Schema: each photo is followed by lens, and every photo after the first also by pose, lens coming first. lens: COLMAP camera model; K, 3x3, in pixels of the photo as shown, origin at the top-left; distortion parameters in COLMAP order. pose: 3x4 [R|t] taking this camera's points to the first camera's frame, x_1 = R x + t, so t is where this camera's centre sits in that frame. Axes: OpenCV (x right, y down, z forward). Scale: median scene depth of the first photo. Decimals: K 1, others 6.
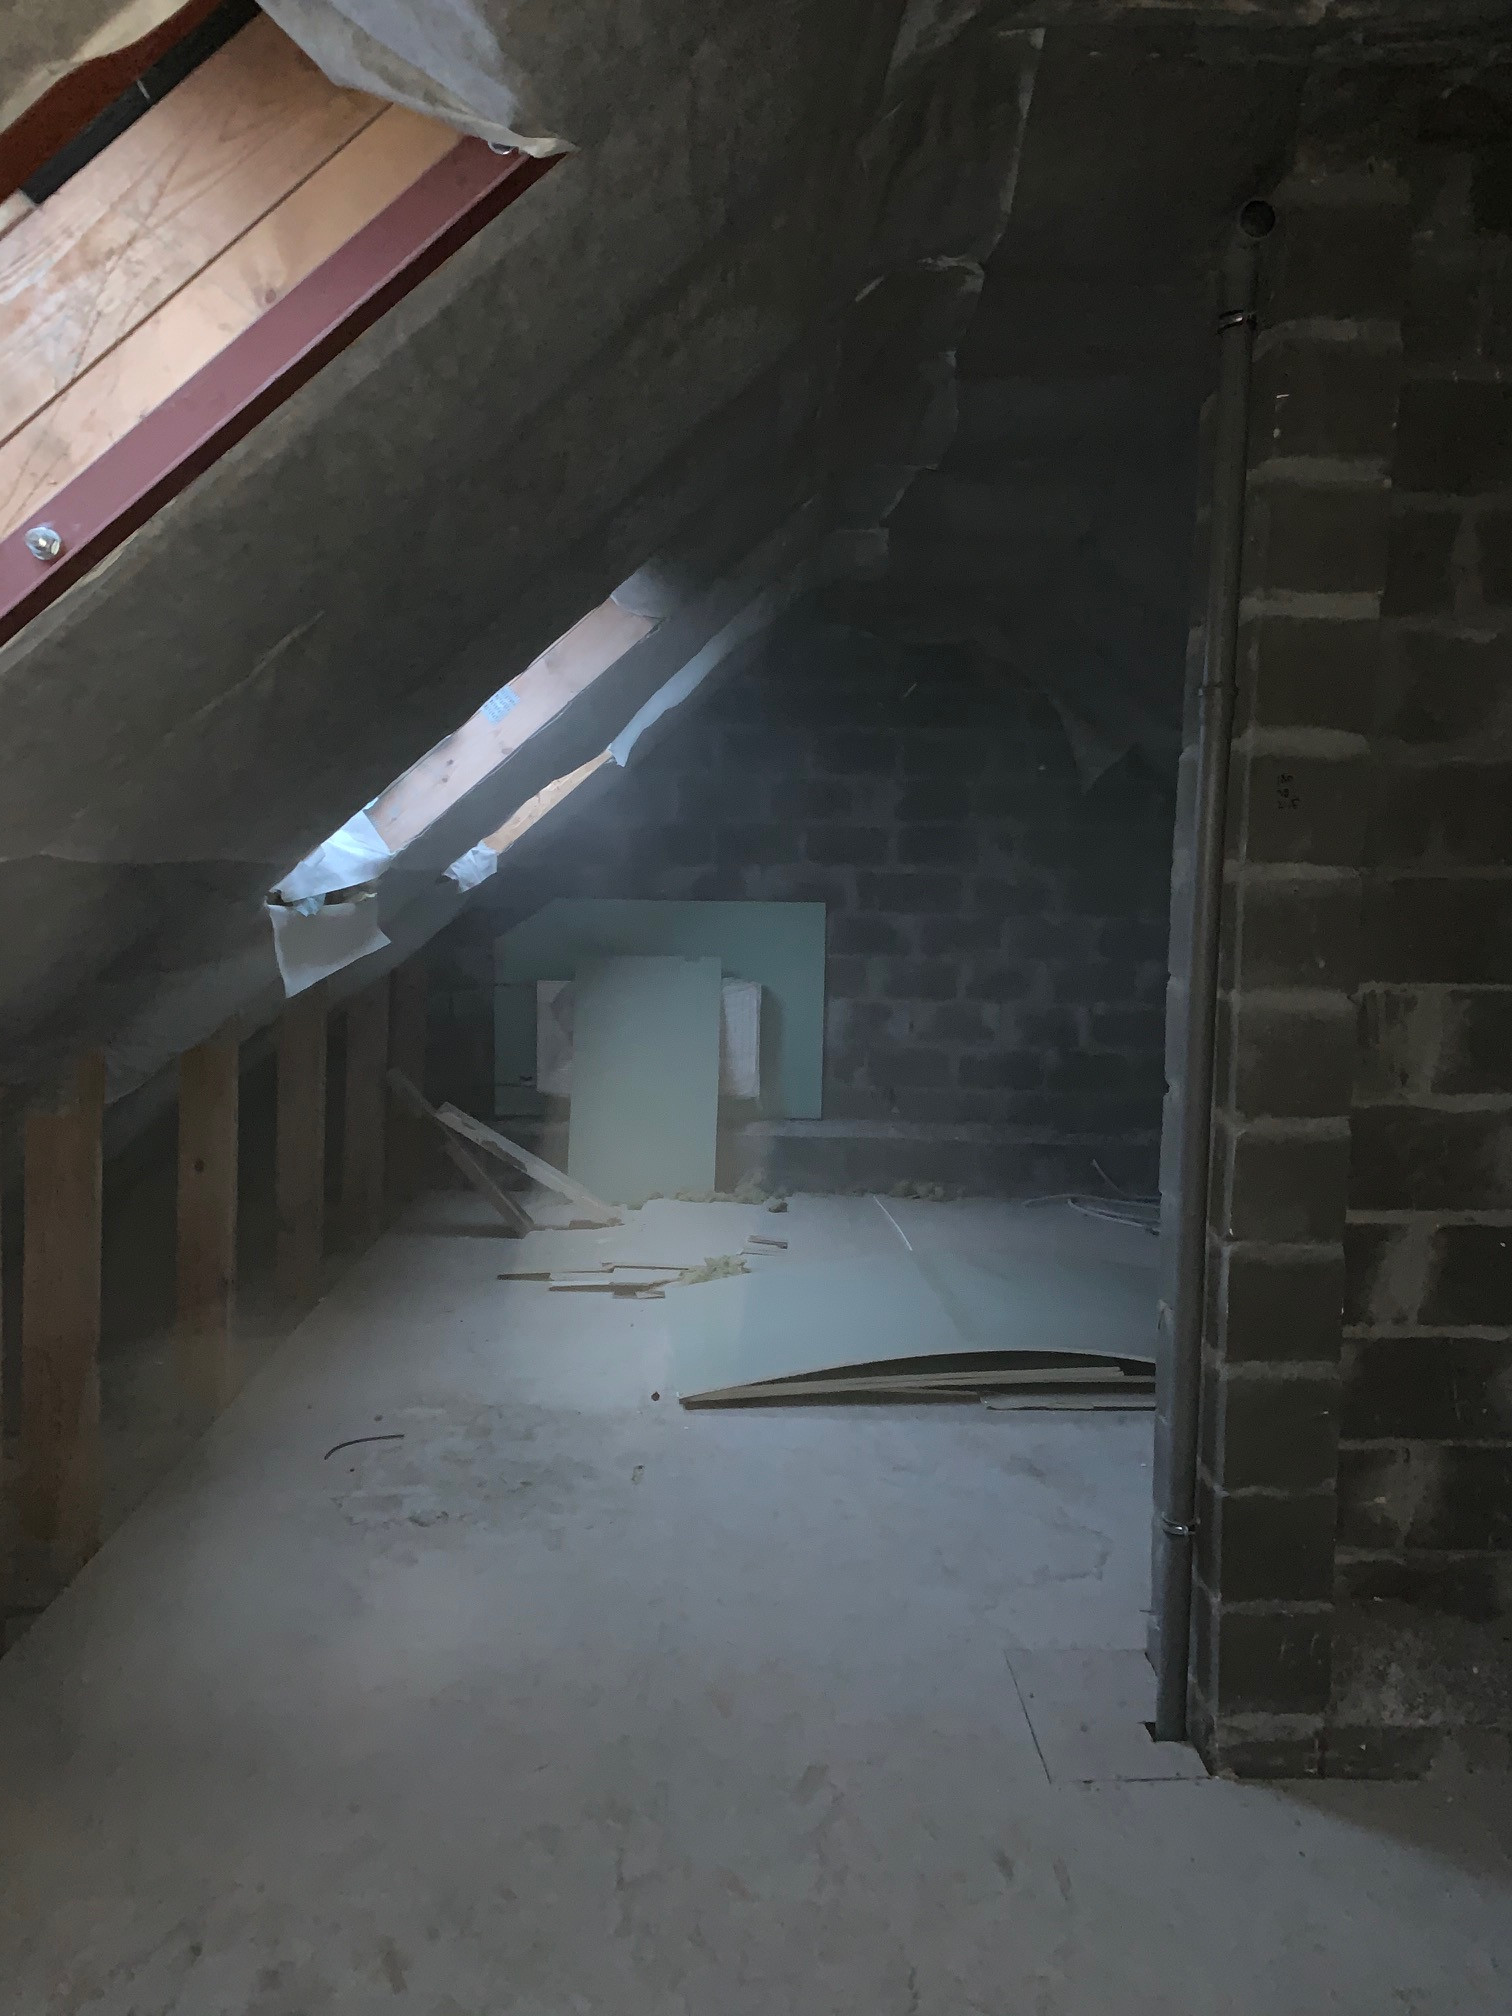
lens RADIAL K [[1517.9, 0, 756.2], [0, 1517.9, 996.9], [0, 0, 1]] dist [0.009136, -0.002892]
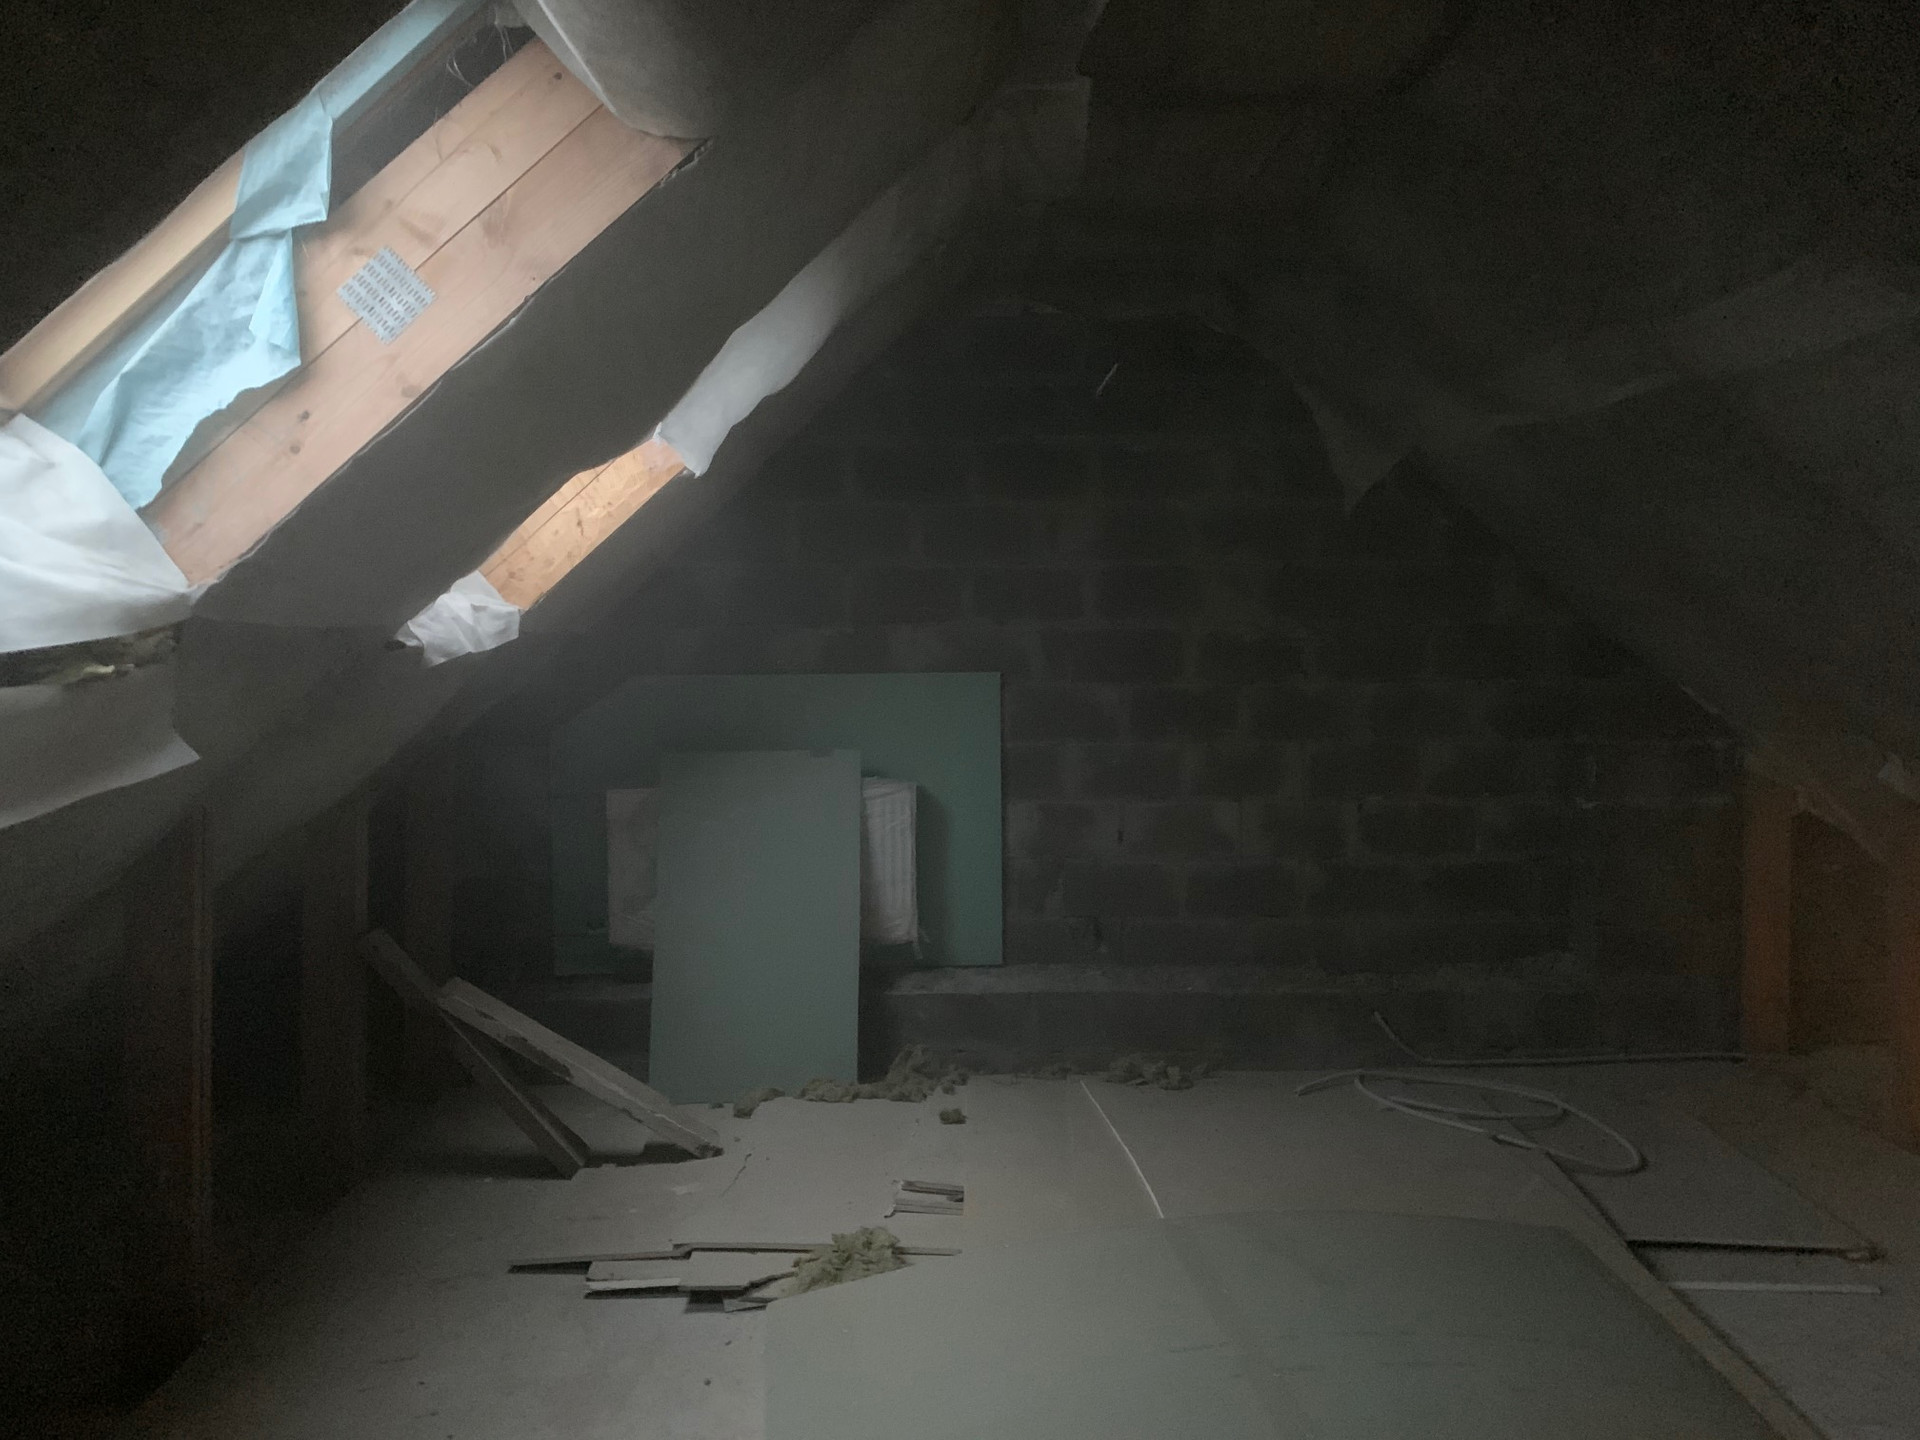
lens RADIAL K [[1445.7, 0, 952.4], [0, 1445.7, 707.7], [0, 0, 1]] dist [0.009136, -0.002892]
pose [[0.999413, -0.026242, 0.022029, 0.006473], [0.027181, 0.998687, -0.043430, -0.015590], [-0.020861, 0.044003, 0.998814, 0.310723]]
